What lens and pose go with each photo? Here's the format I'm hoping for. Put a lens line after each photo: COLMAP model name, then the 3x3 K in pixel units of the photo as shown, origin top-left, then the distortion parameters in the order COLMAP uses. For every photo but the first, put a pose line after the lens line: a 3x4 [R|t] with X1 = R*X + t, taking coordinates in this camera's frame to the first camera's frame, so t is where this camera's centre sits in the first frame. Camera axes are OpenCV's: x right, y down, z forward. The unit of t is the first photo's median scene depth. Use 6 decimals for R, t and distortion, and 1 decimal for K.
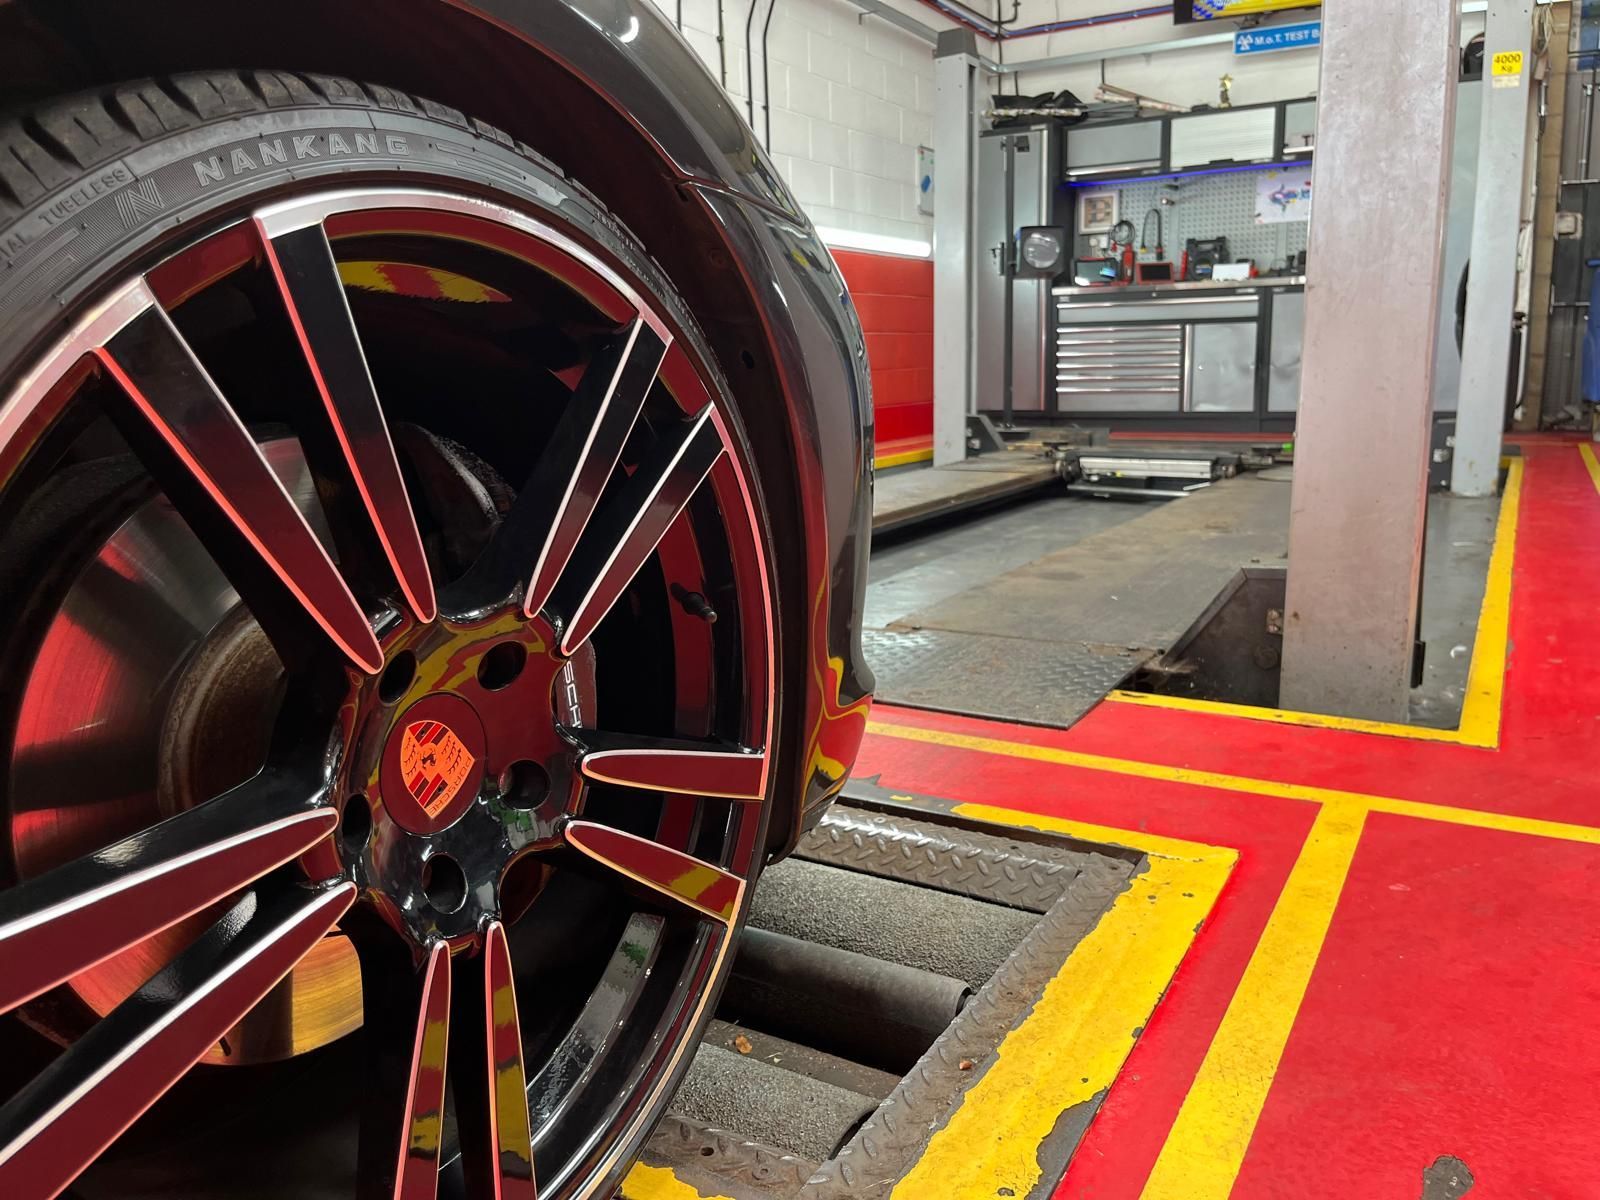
lens RADIAL K [[1220.1, 0, 800.0], [0, 1220.1, 600.0], [0, 0, 1]] dist [0.004332, -0.001070]
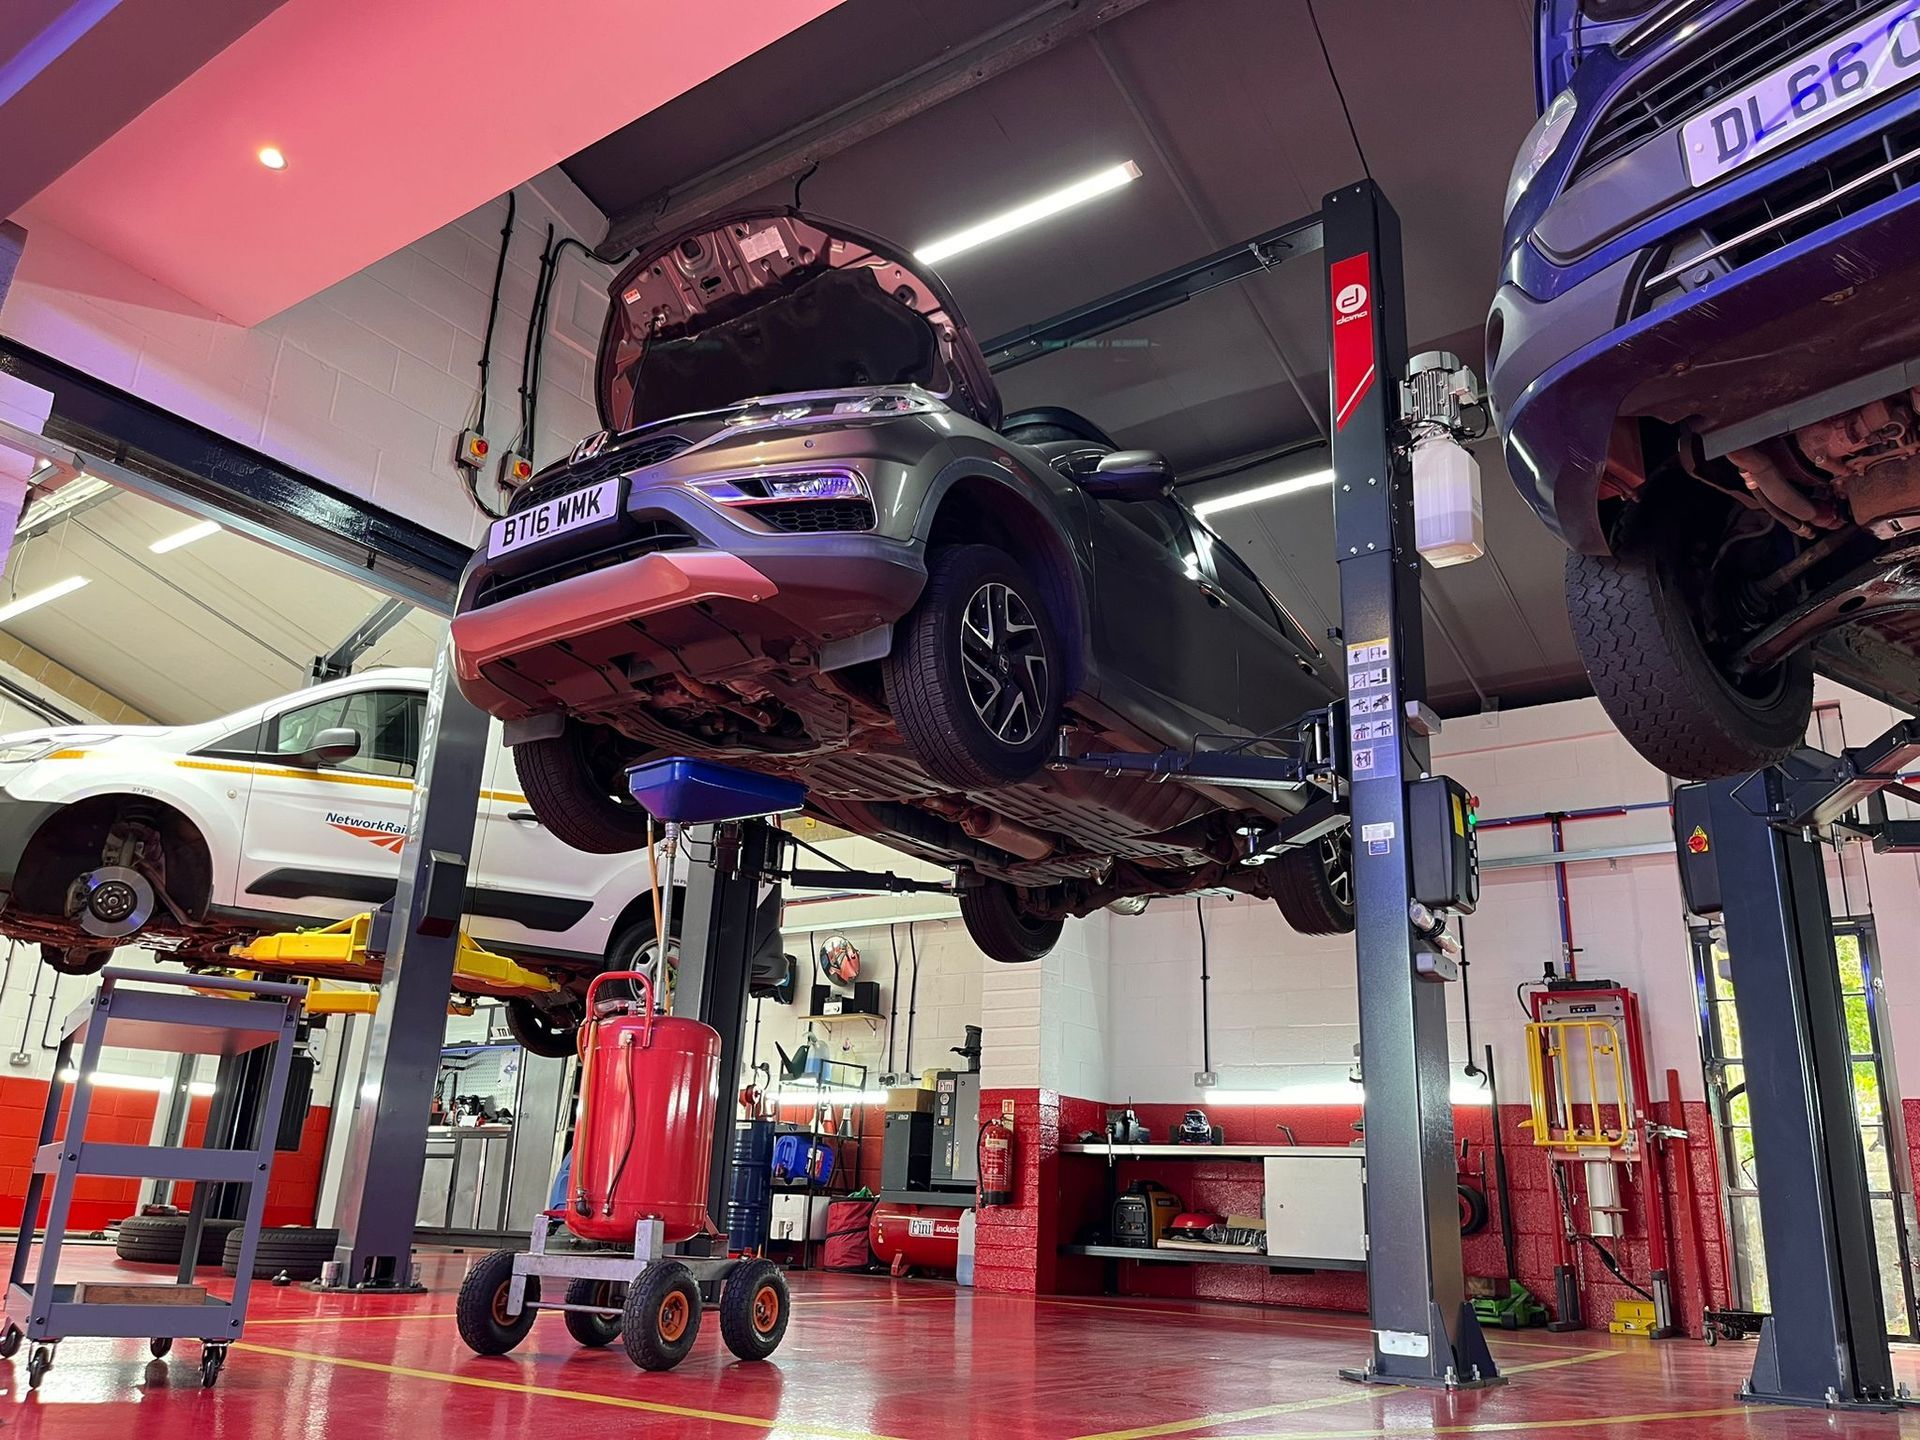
lens RADIAL K [[1464.1, 0, 960.0], [0, 1464.1, 720.0], [0, 0, 1]] dist [0.004332, -0.001070]
pose [[0.994844, 0.033278, -0.095805, 1.016384], [-0.076909, 0.863329, -0.498746, 0.115923], [0.066114, 0.503543, 0.861437, -0.600614]]
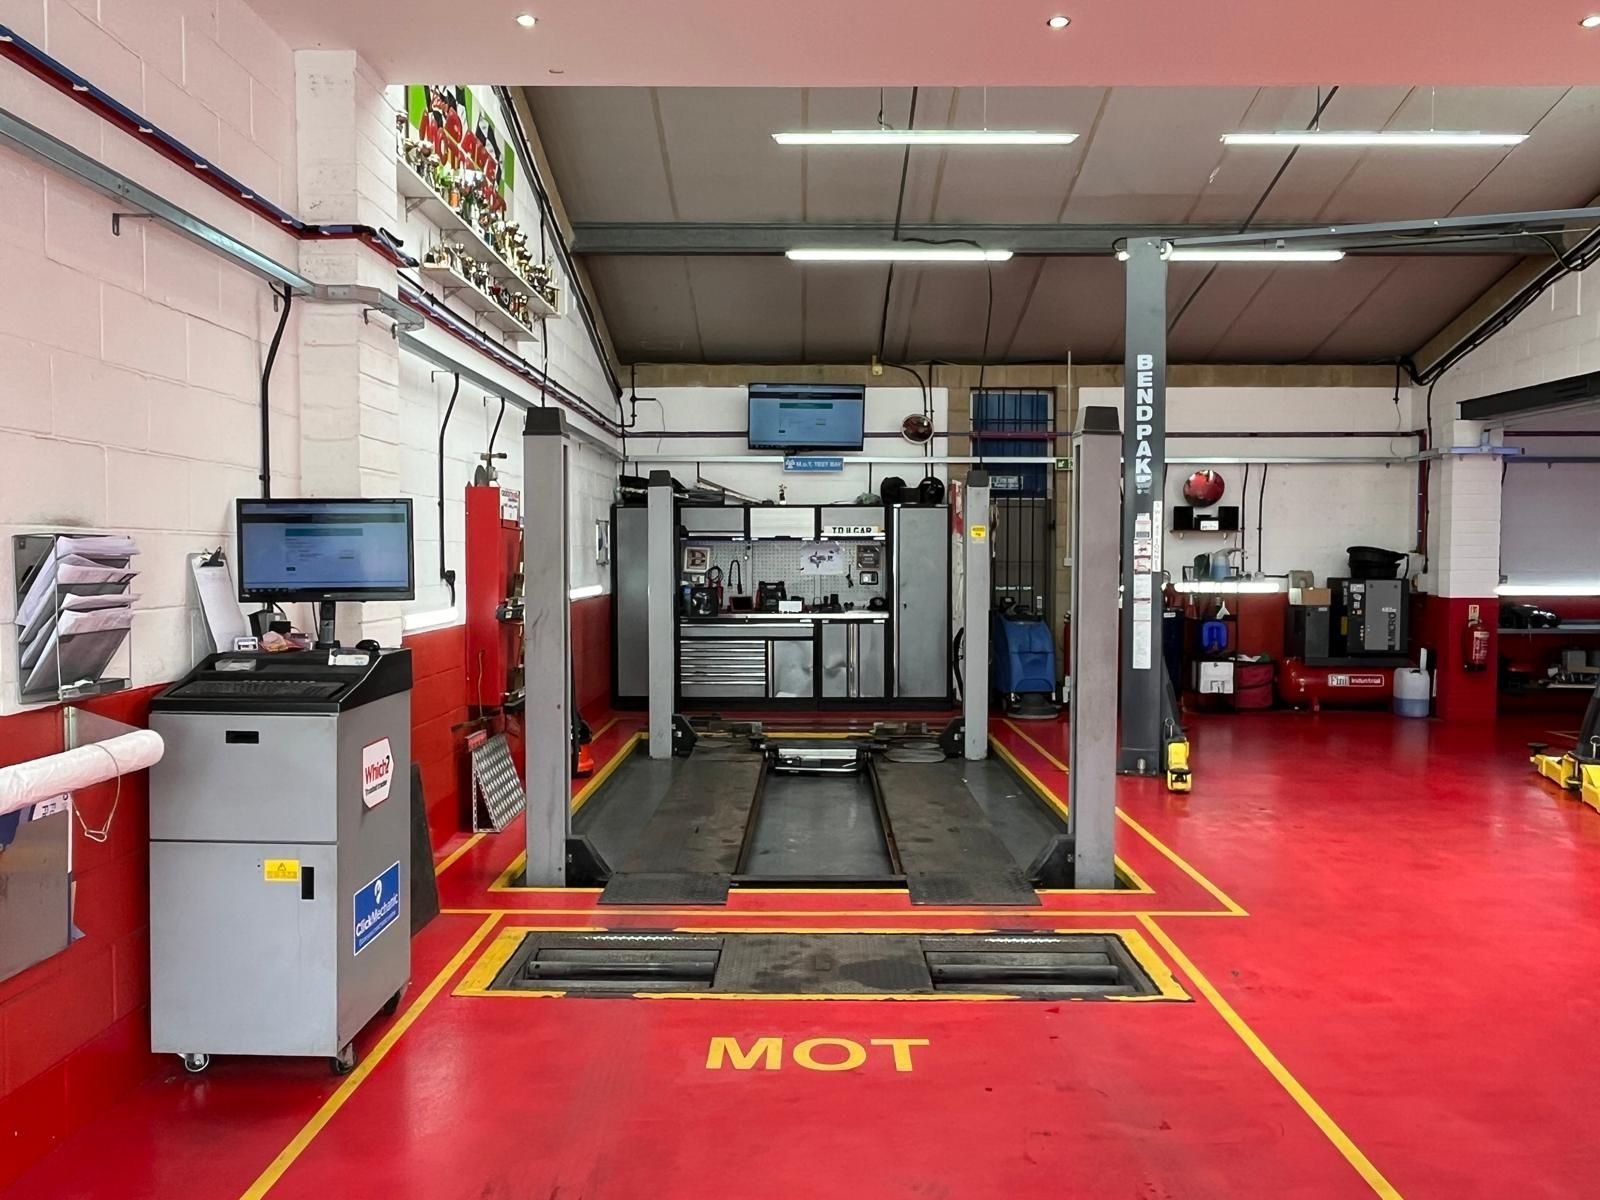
lens RADIAL K [[1220.1, 0, 800.0], [0, 1220.1, 600.0], [0, 0, 1]] dist [0.004332, -0.001070]
pose [[0.862291, 0.003155, 0.506403, -0.416215], [0.079944, 0.986594, -0.142274, -0.057828], [-0.500063, 0.163165, 0.850479, -0.311813]]
